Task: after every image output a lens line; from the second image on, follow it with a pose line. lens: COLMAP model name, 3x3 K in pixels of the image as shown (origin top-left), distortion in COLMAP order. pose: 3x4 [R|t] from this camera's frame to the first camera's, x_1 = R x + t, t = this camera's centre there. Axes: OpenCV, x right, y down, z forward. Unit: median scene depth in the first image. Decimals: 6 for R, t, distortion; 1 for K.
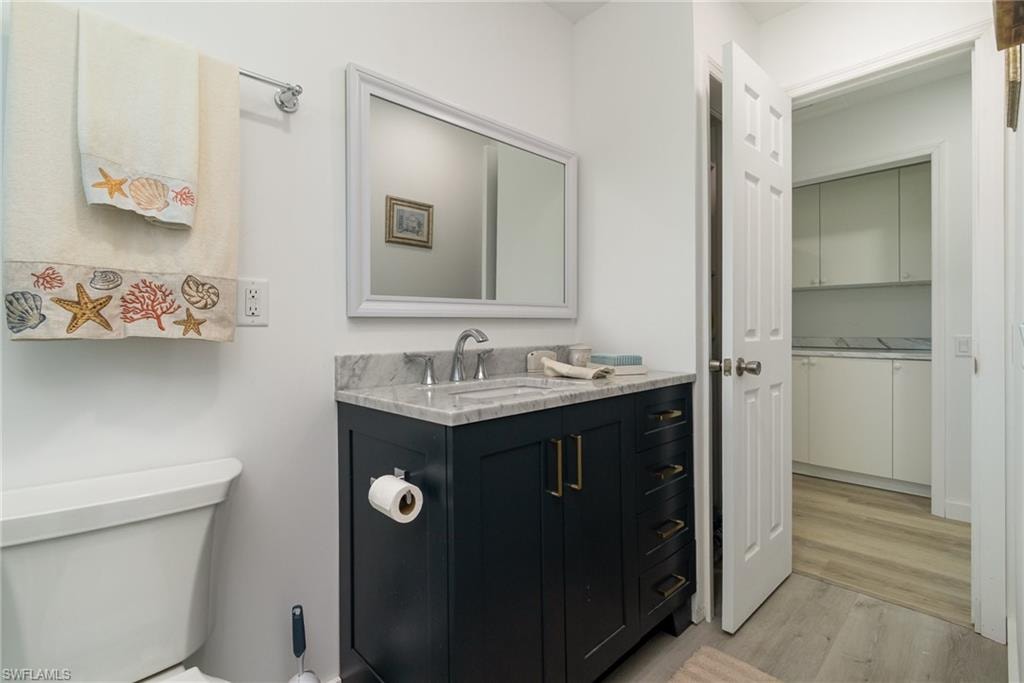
lens RADIAL K [[473.9, 0, 534.9], [0, 473.9, 326.0], [0, 0, 1]] dist [0.025902, -0.000389]
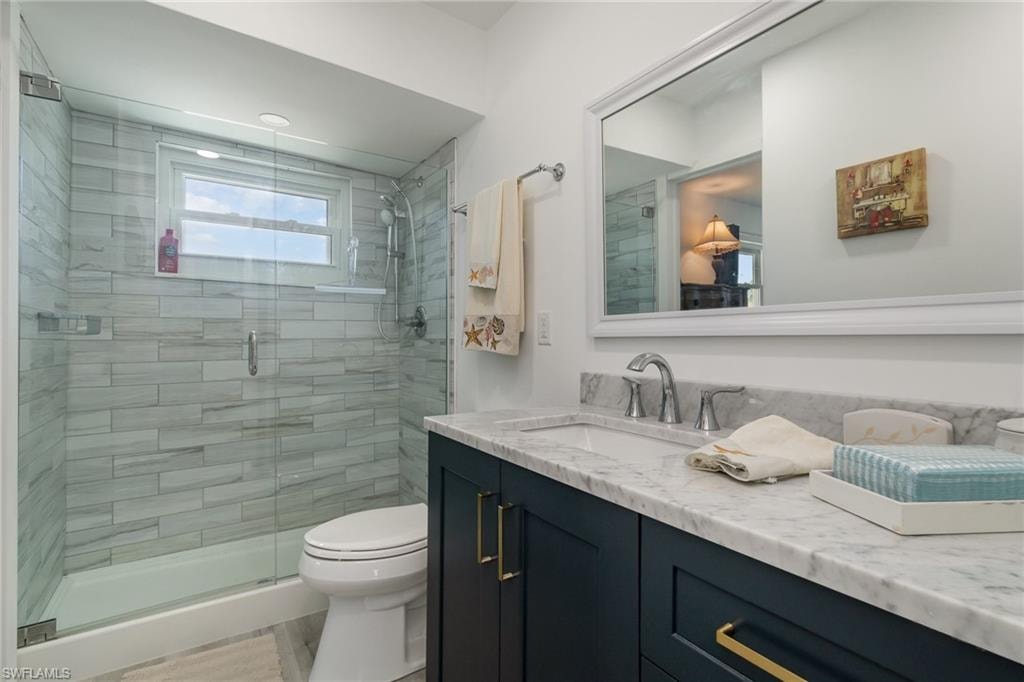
lens RADIAL K [[467.4, 0, 512.0], [0, 467.4, 341.0], [0, 0, 1]] dist [0.000304, -0.000126]
pose [[-0.203186, 0.008435, -0.979104, 0.760703], [0.000108, 0.999963, 0.008592, -0.022052], [0.979140, 0.001640, -0.203179, 1.143219]]
